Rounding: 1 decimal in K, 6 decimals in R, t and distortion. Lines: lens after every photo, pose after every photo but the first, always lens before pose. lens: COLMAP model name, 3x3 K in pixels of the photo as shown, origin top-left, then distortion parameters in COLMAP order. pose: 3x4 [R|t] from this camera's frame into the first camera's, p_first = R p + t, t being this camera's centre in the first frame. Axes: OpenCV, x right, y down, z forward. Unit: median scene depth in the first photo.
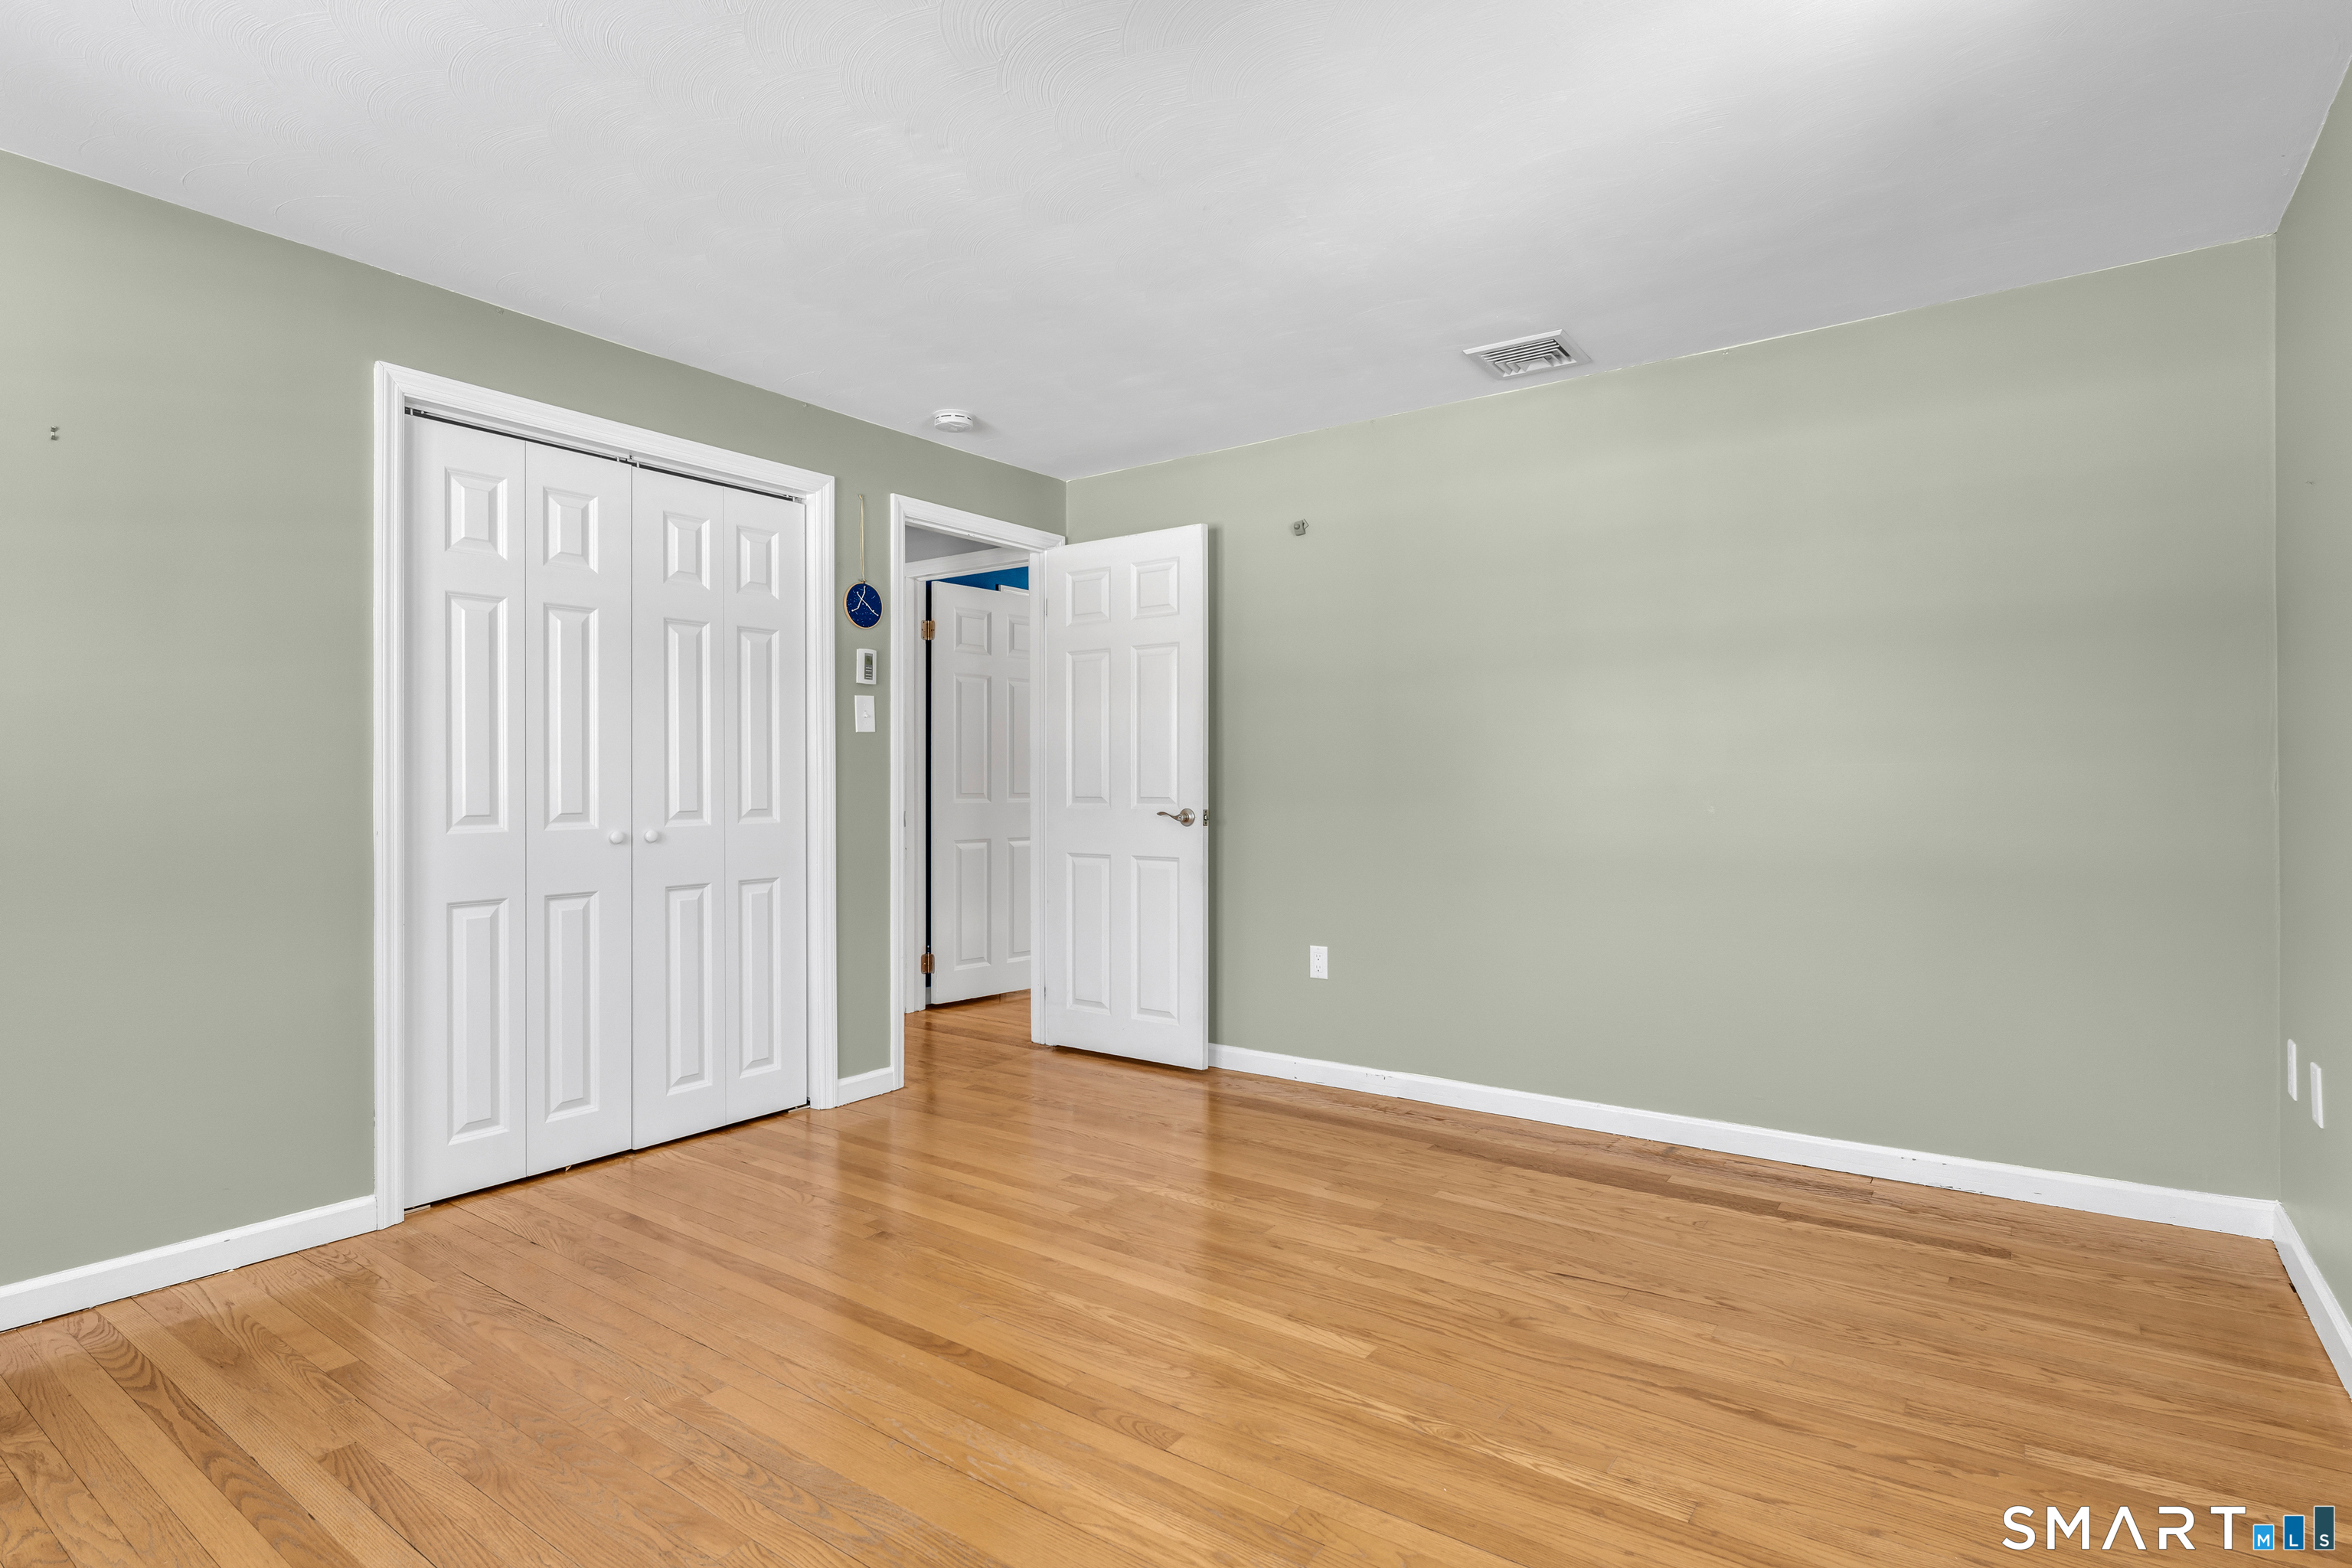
lens RADIAL K [[1175.6, 0, 1174.6], [0, 1175.6, 782.1], [0, 0, 1]] dist [0.000213, -0.002085]
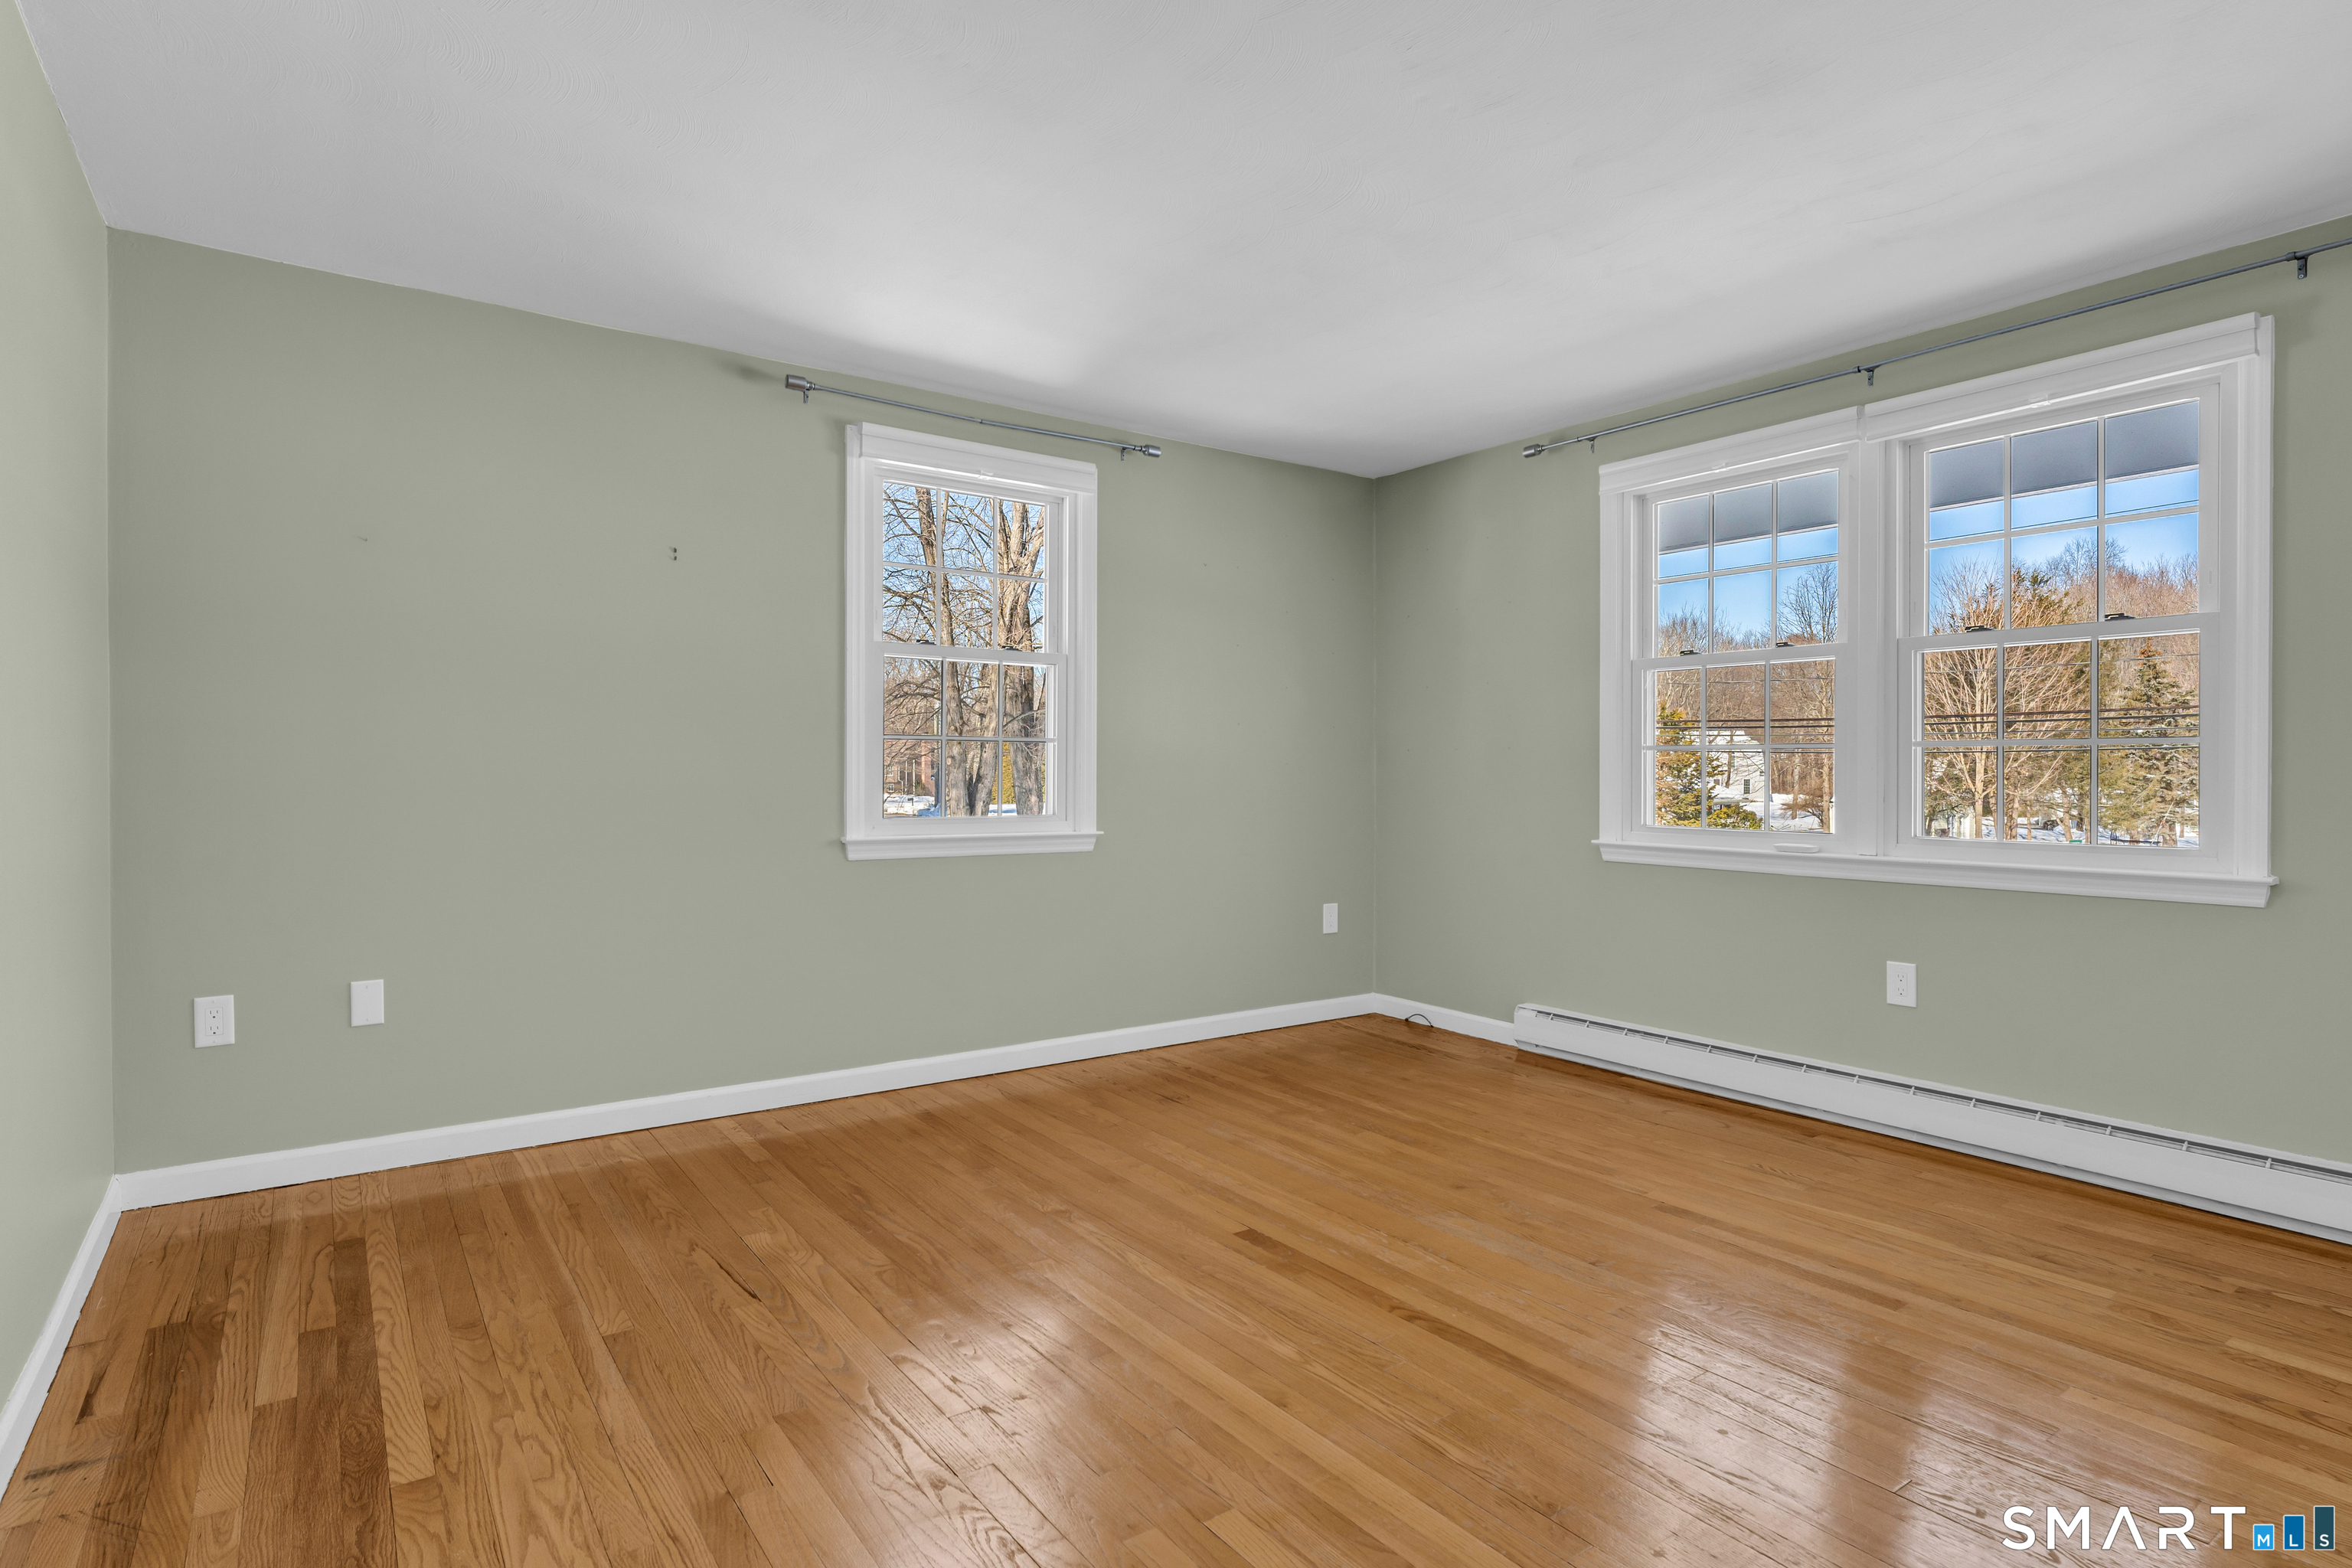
lens RADIAL K [[1175.6, 0, 1177.1], [0, 1175.6, 774.8], [0, 0, 1]] dist [0.000213, -0.002085]
pose [[-0.948806, -0.002524, 0.315850, -0.263577], [-0.002291, 0.999997, 0.001108, 0.005704], [-0.315852, 0.000328, -0.948808, 1.678967]]
